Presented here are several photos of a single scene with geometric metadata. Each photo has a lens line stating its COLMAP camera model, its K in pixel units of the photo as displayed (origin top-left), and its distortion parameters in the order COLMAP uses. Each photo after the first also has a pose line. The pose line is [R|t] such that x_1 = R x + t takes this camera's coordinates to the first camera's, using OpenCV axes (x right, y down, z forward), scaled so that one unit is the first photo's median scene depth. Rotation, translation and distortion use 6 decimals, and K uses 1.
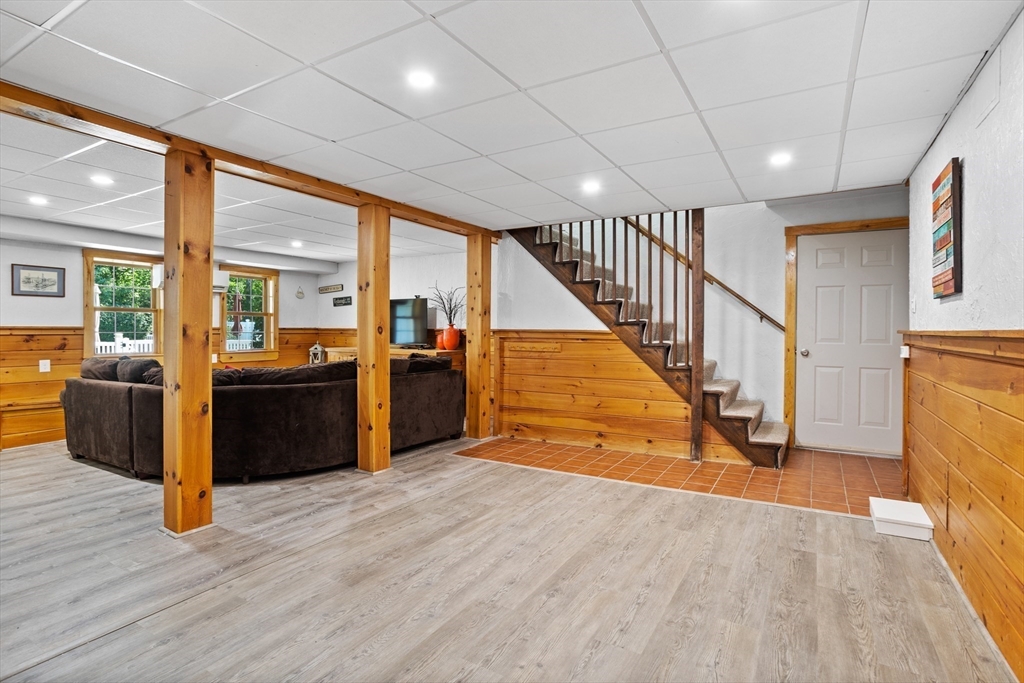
lens RADIAL K [[522.3, 0, 511.6], [0, 522.3, 331.8], [0, 0, 1]] dist [-0.047777, 0.030818]
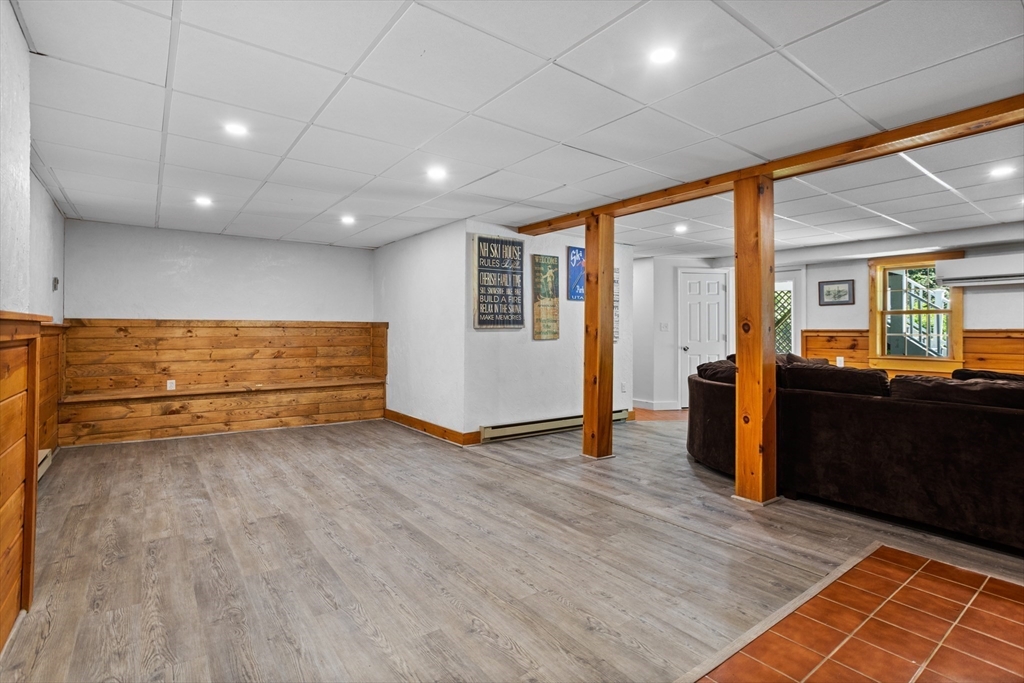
lens RADIAL K [[520.6, 0, 520.9], [0, 520.6, 329.2], [0, 0, 1]] dist [-0.053099, 0.029752]
pose [[-0.396313, -0.013381, -0.918018, 0.801877], [-0.010518, 0.999894, -0.010034, 0.014653], [0.918055, 0.005679, -0.396412, 1.247768]]
